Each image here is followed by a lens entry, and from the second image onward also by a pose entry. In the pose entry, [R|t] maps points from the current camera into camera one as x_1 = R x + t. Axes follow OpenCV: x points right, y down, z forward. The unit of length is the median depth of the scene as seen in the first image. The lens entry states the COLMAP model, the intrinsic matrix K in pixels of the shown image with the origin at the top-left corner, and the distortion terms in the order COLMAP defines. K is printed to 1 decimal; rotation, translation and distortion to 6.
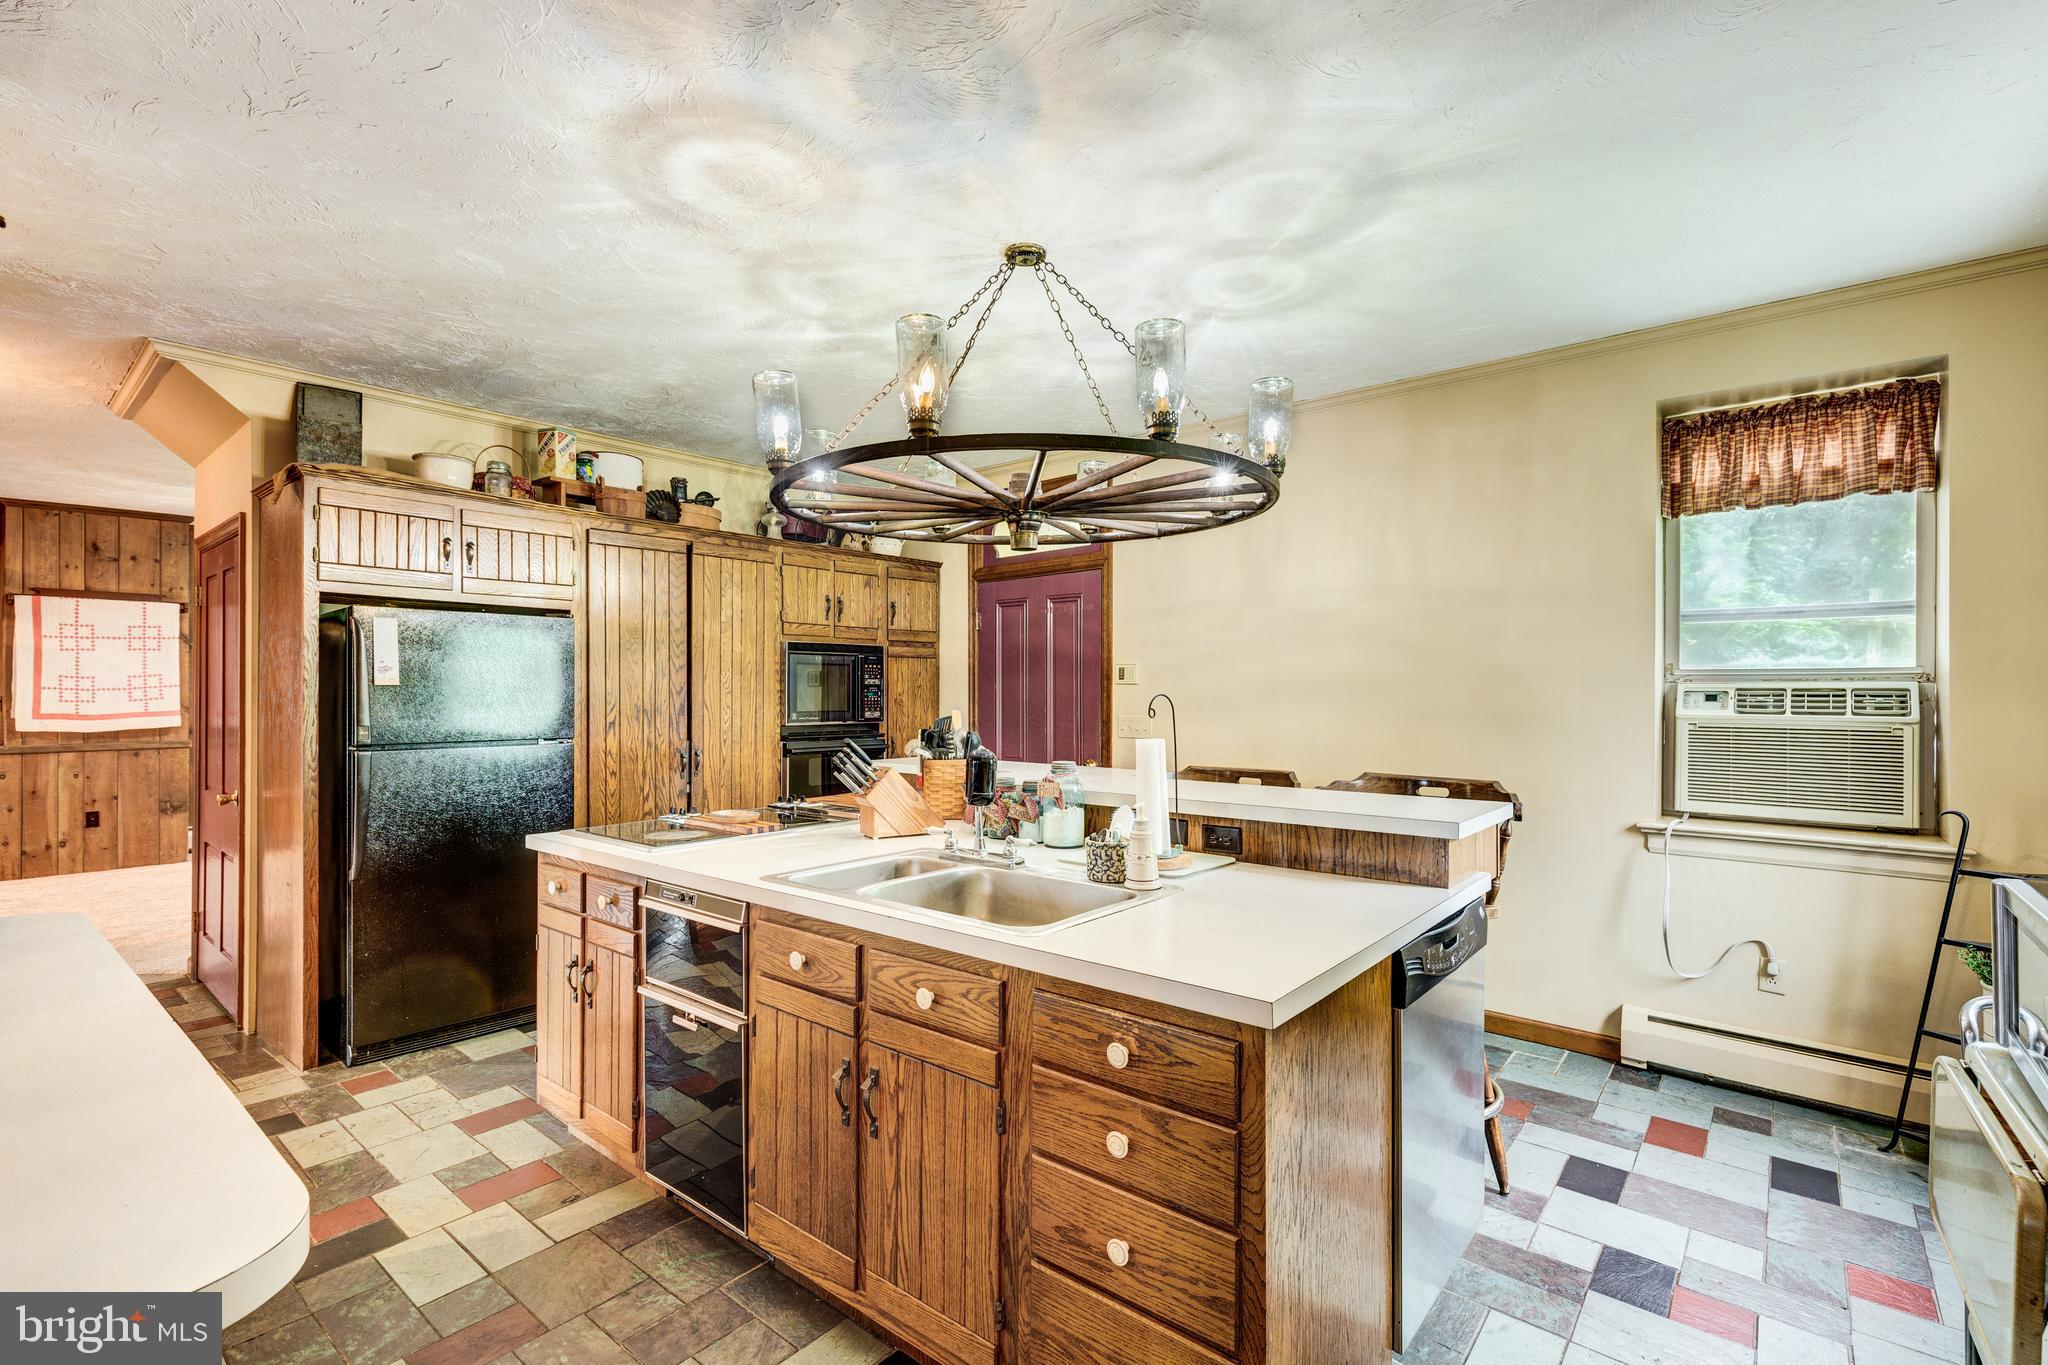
lens RADIAL K [[926.0, 0, 1023.8], [0, 926.0, 690.0], [0, 0, 1]] dist [0.008326, -0.001670]
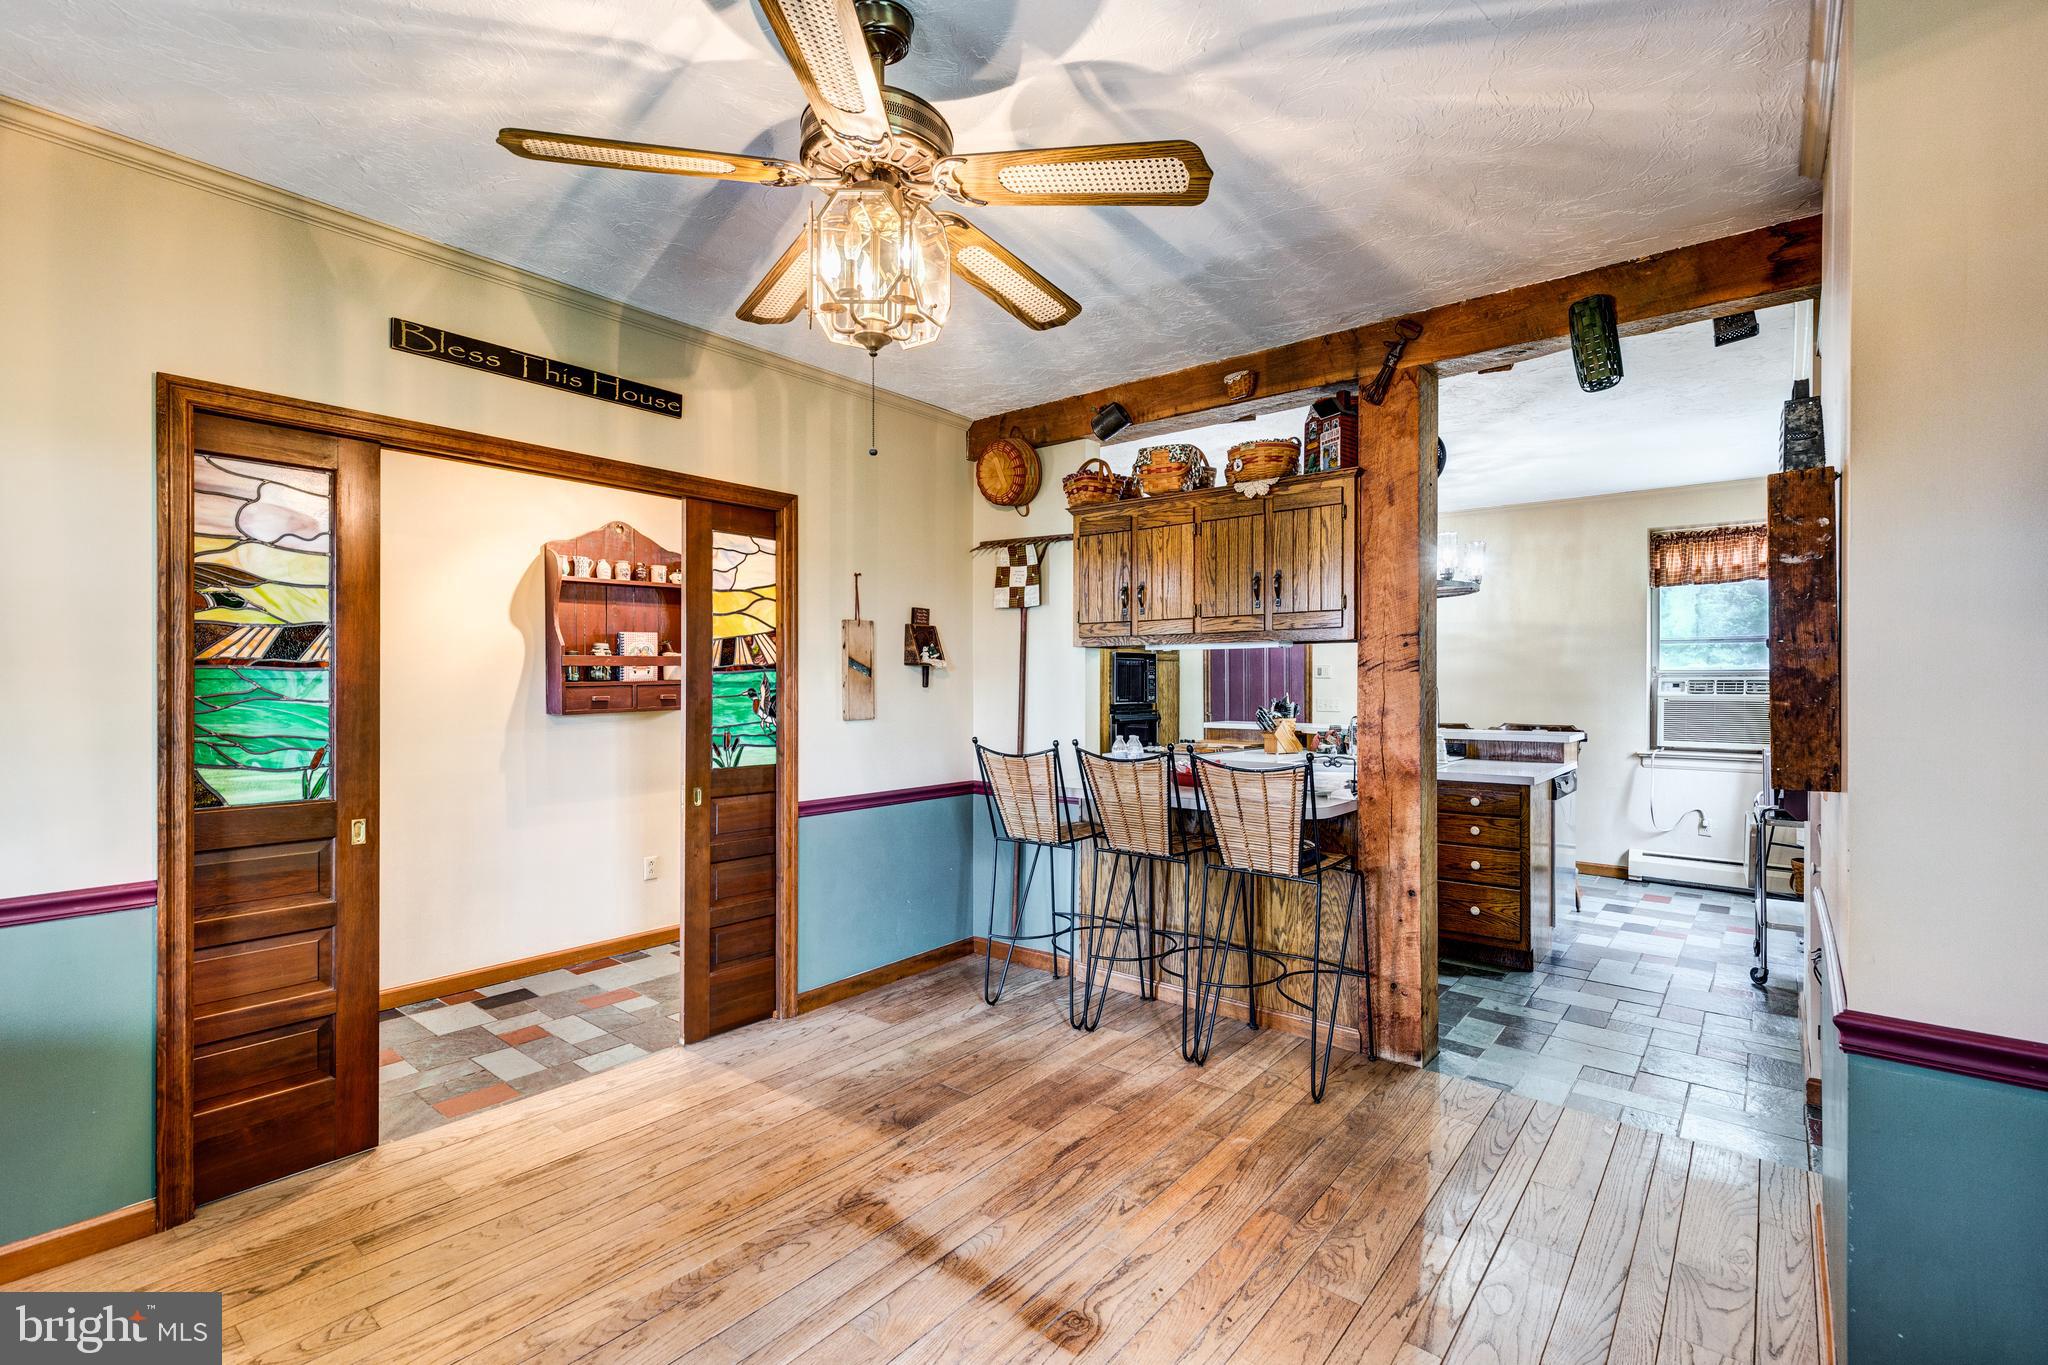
lens RADIAL K [[926.0, 0, 1039.4], [0, 926.0, 684.5], [0, 0, 1]] dist [0.008326, -0.001670]
pose [[0.999767, -0.002432, 0.021458, -0.590178], [0.002362, 0.999992, 0.003249, -0.002439], [-0.021465, -0.003197, 0.999764, -0.854879]]
